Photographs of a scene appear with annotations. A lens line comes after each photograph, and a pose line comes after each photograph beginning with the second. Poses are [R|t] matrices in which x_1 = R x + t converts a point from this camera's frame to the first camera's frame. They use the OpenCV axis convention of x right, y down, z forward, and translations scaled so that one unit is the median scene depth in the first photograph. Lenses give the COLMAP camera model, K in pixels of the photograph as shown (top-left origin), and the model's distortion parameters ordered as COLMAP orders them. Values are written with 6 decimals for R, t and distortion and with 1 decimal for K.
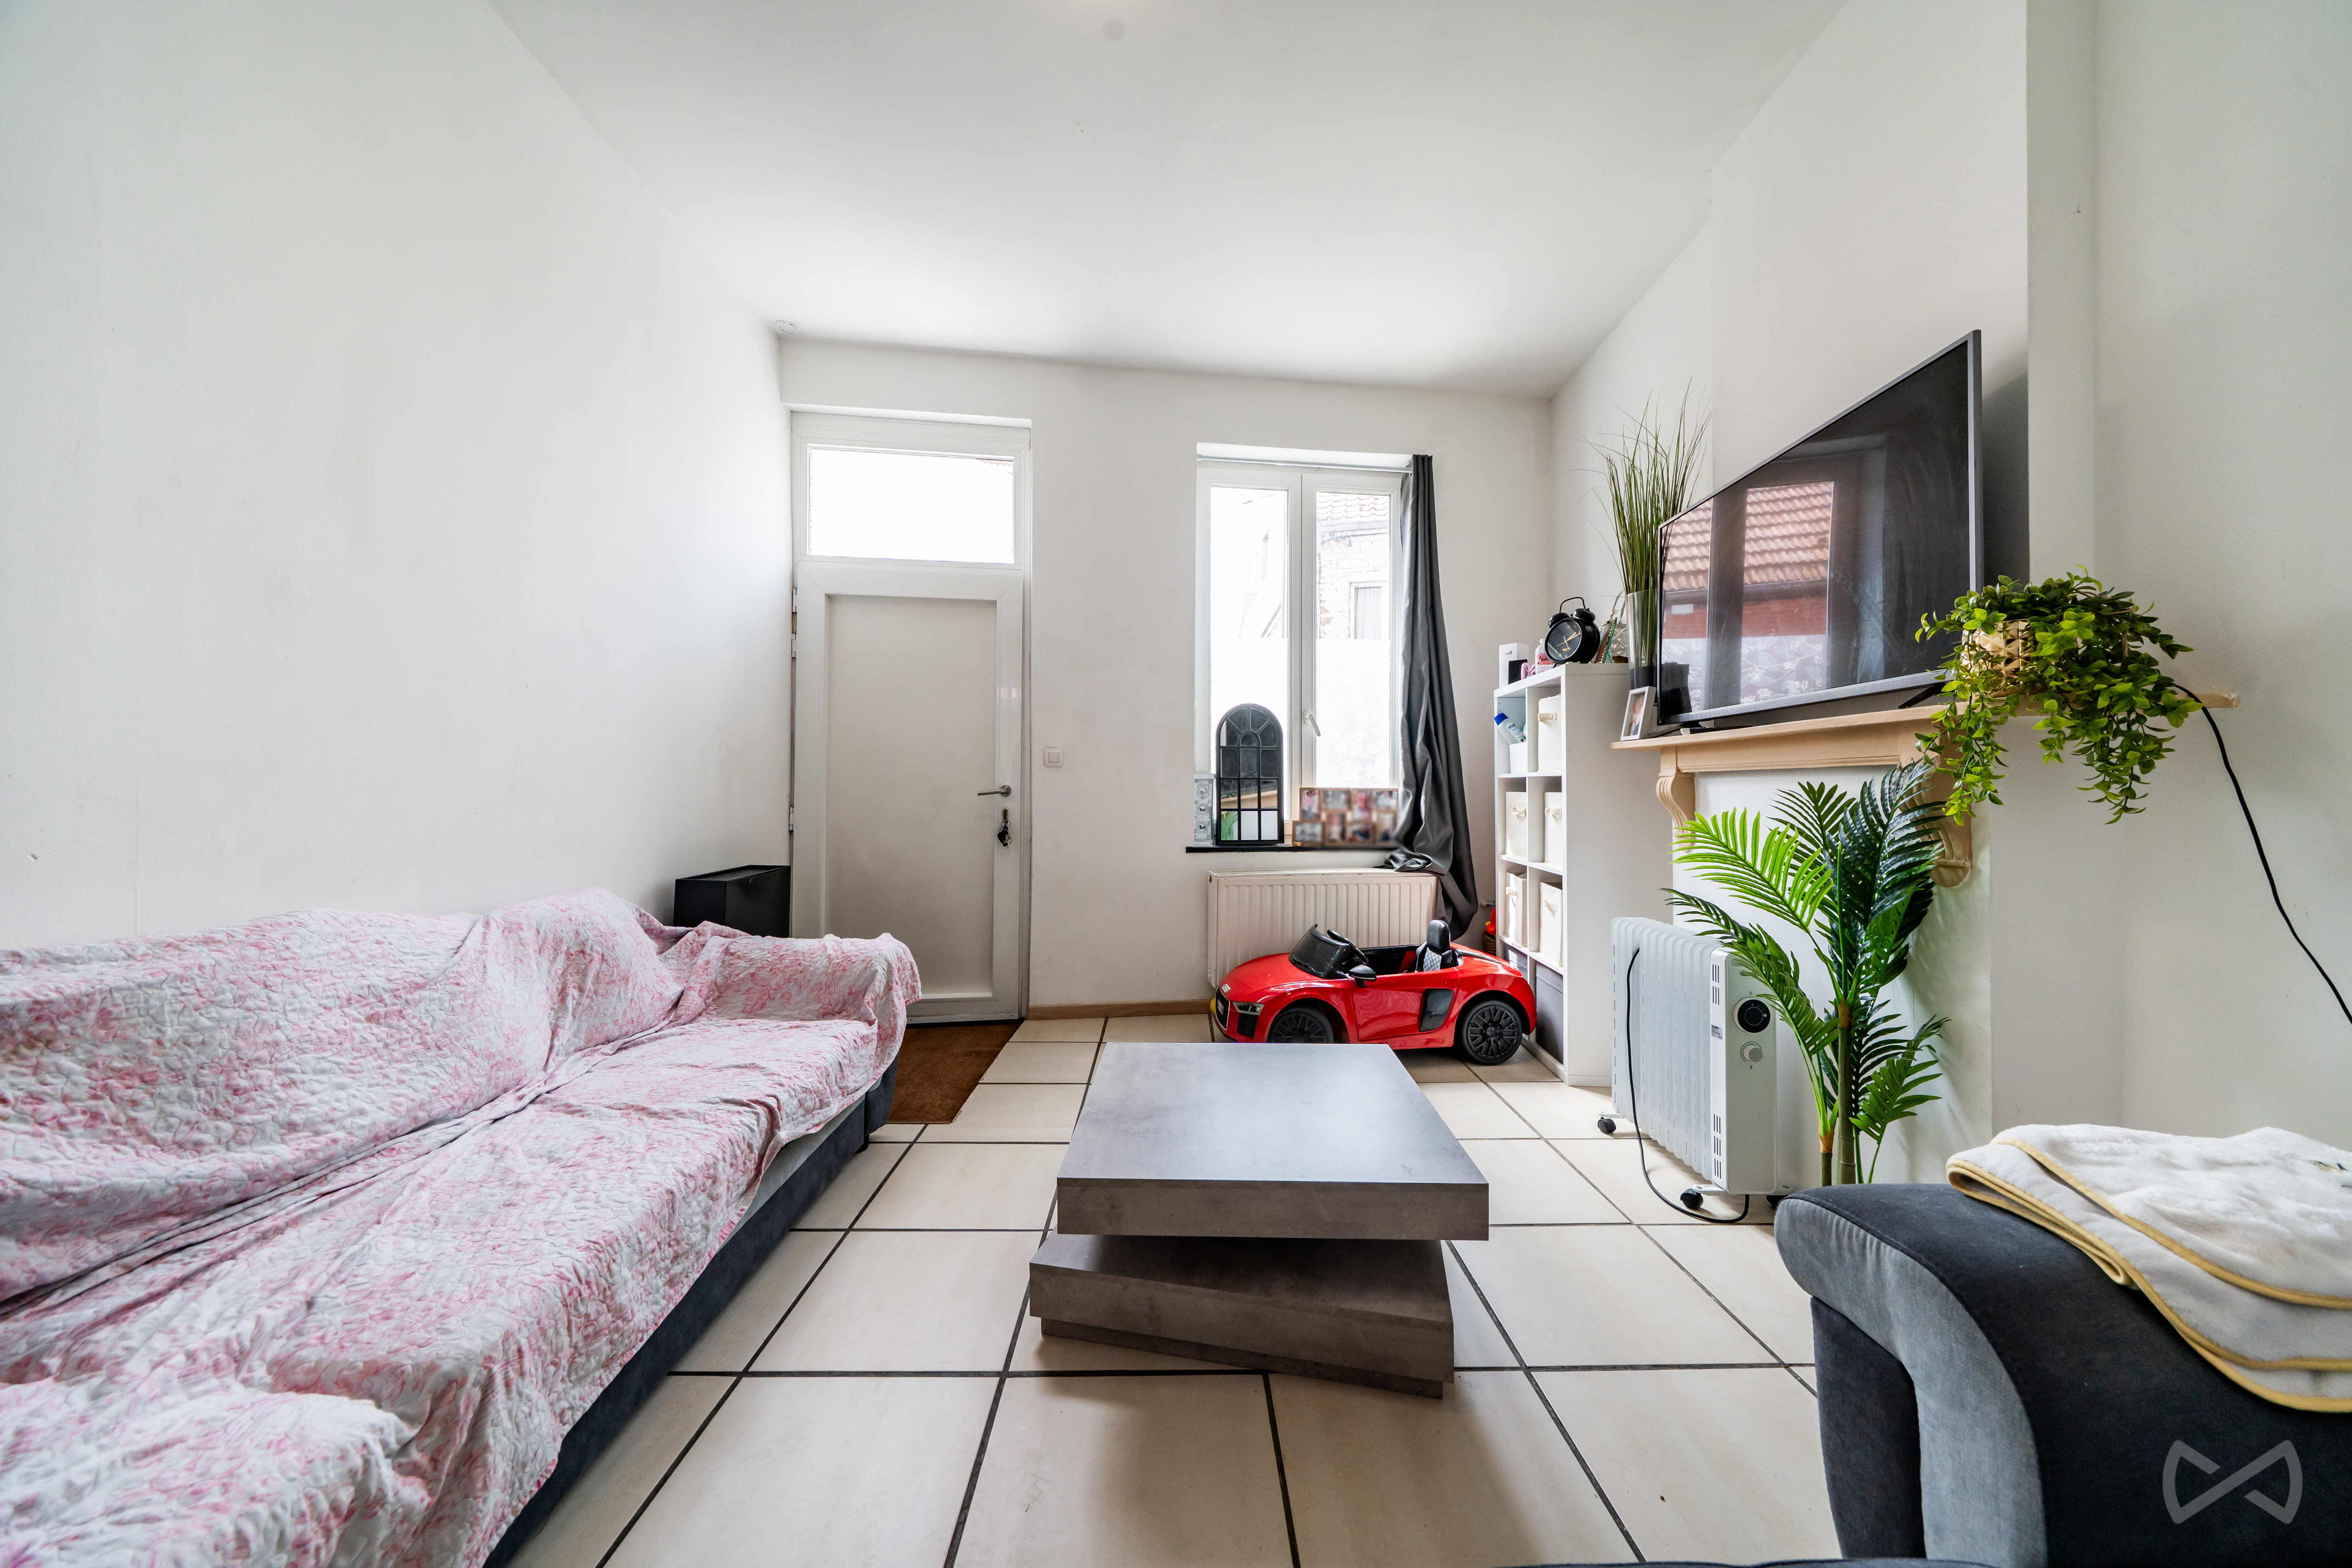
lens RADIAL K [[796.8, 0, 1178.2], [0, 796.8, 783.6], [0, 0, 1]] dist [-0.001947, 0.000170]
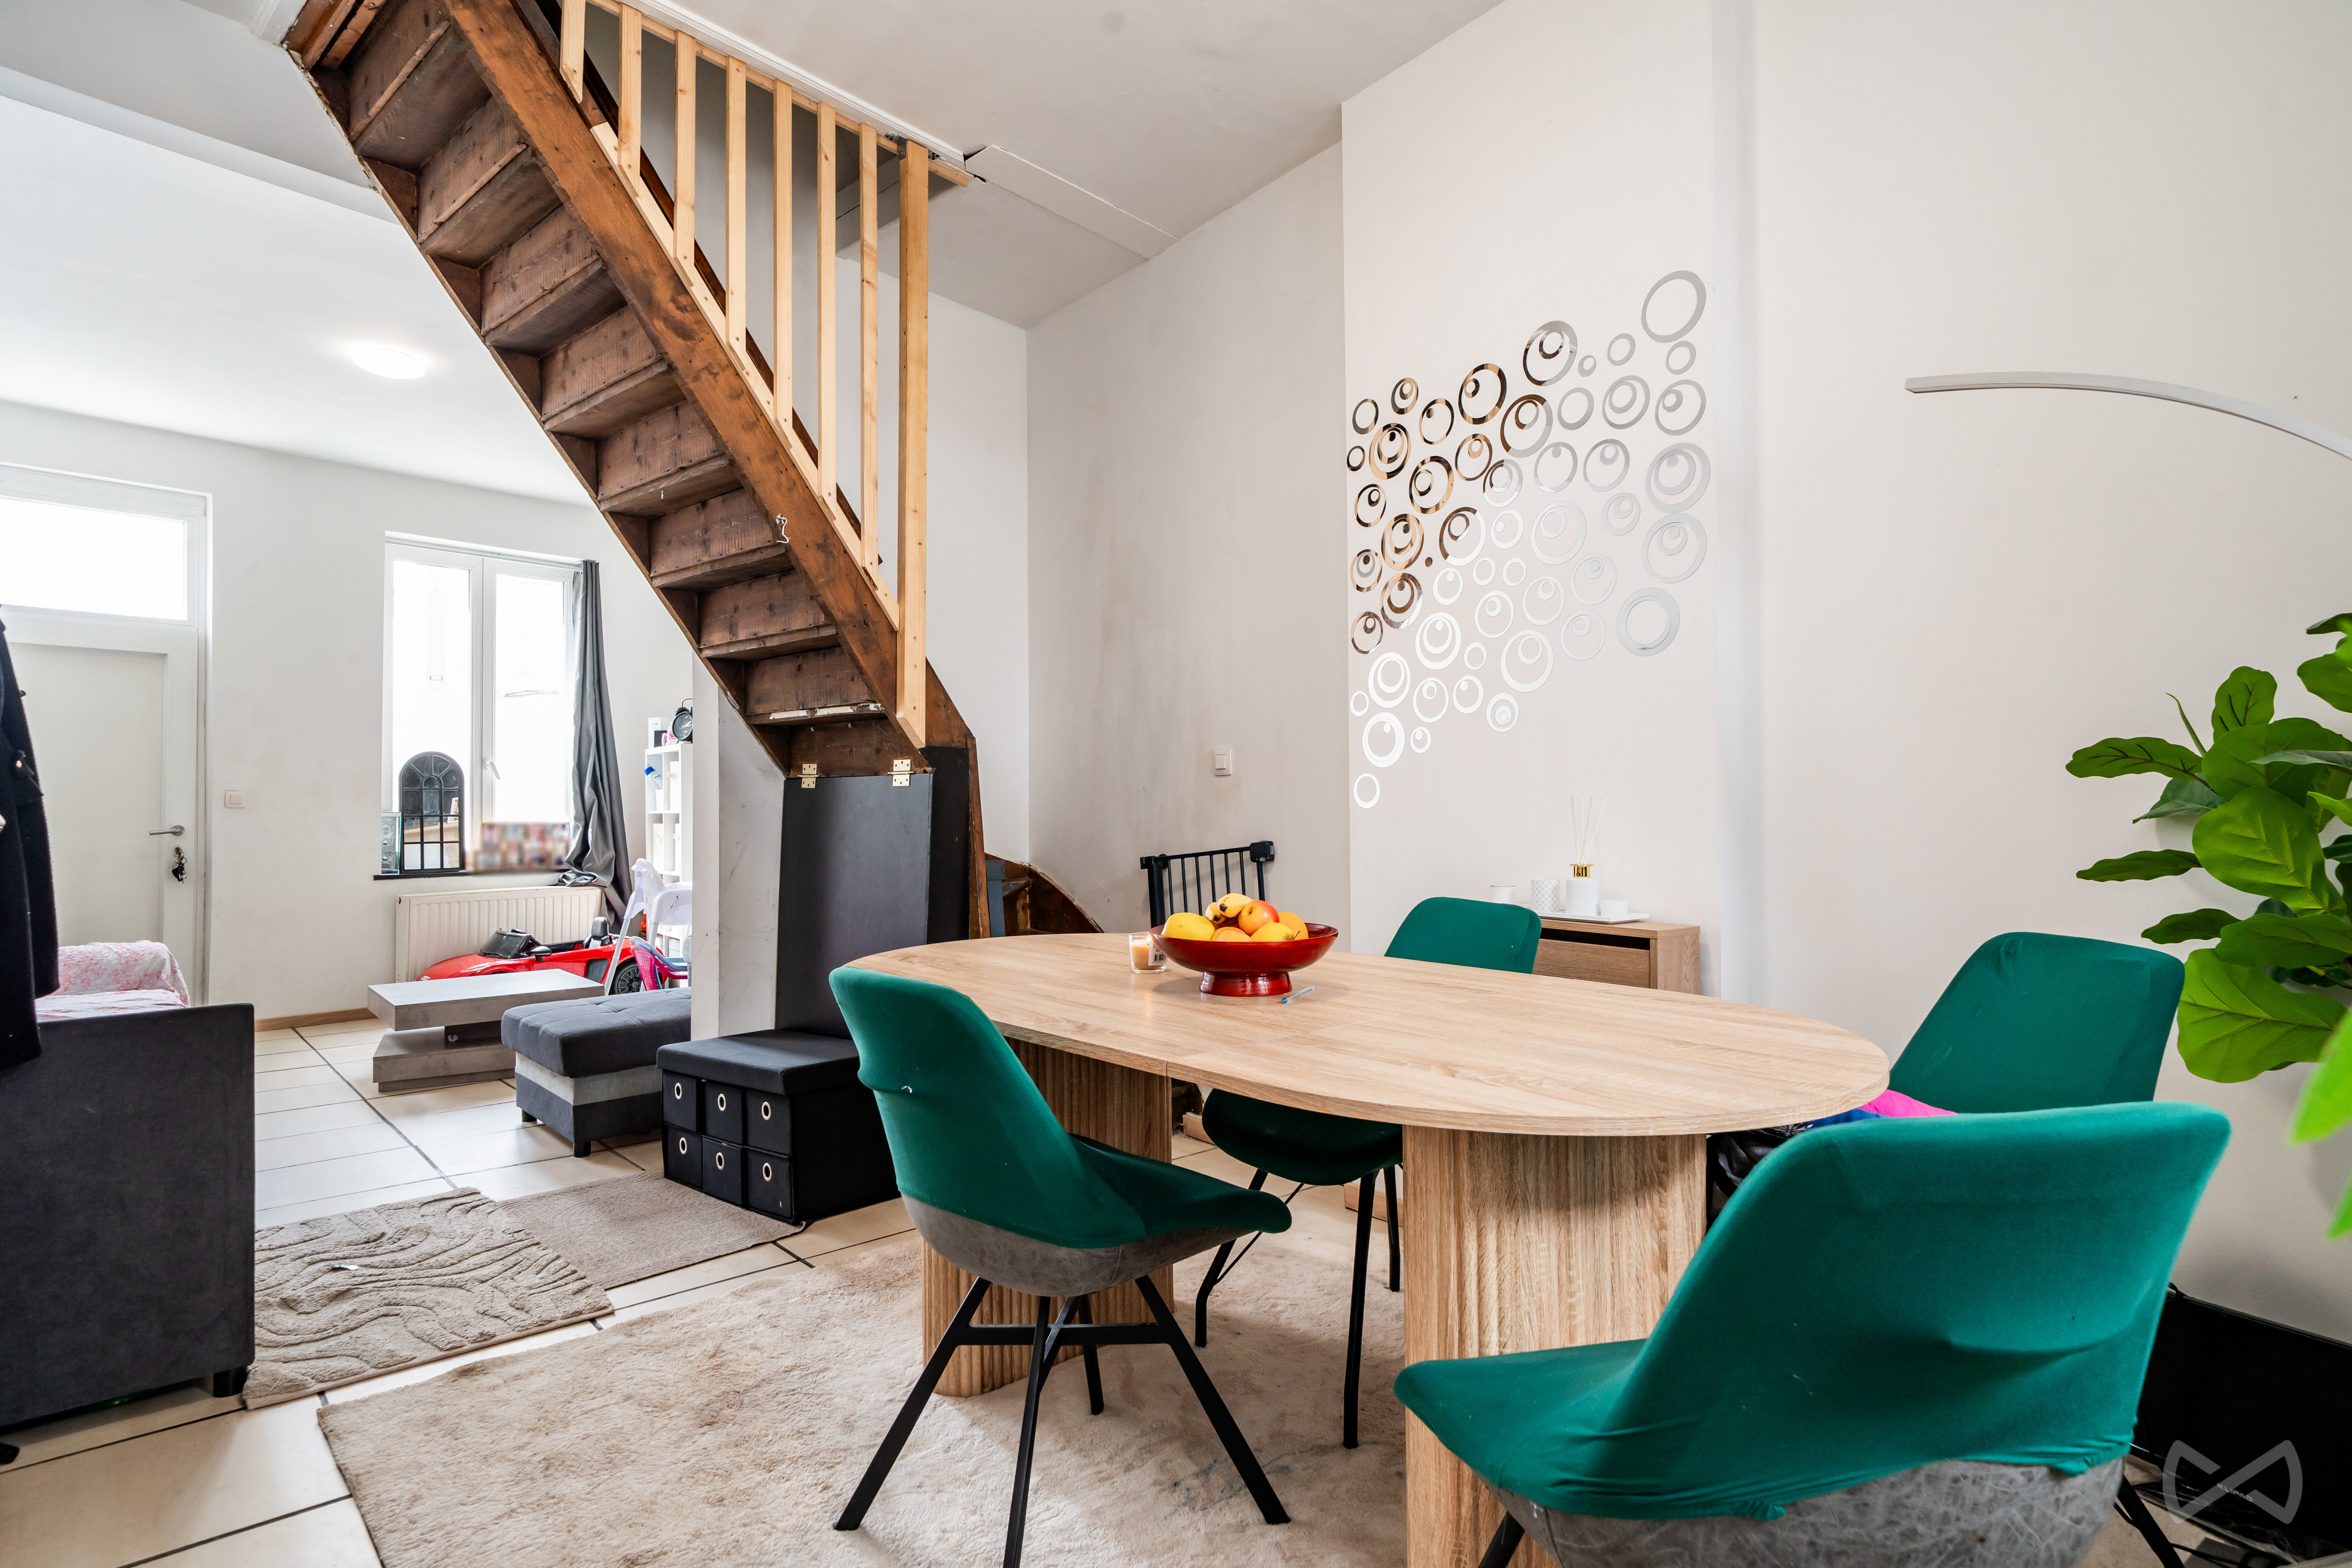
lens RADIAL K [[1206.2, 0, 1179.3], [0, 1206.2, 785.7], [0, 0, 1]] dist [-0.002566, -0.000319]
pose [[0.747042, 0.004617, 0.664761, -0.278959], [0.006679, 0.999873, -0.014450, -0.018038], [-0.664743, 0.015234, 0.746917, -1.095045]]
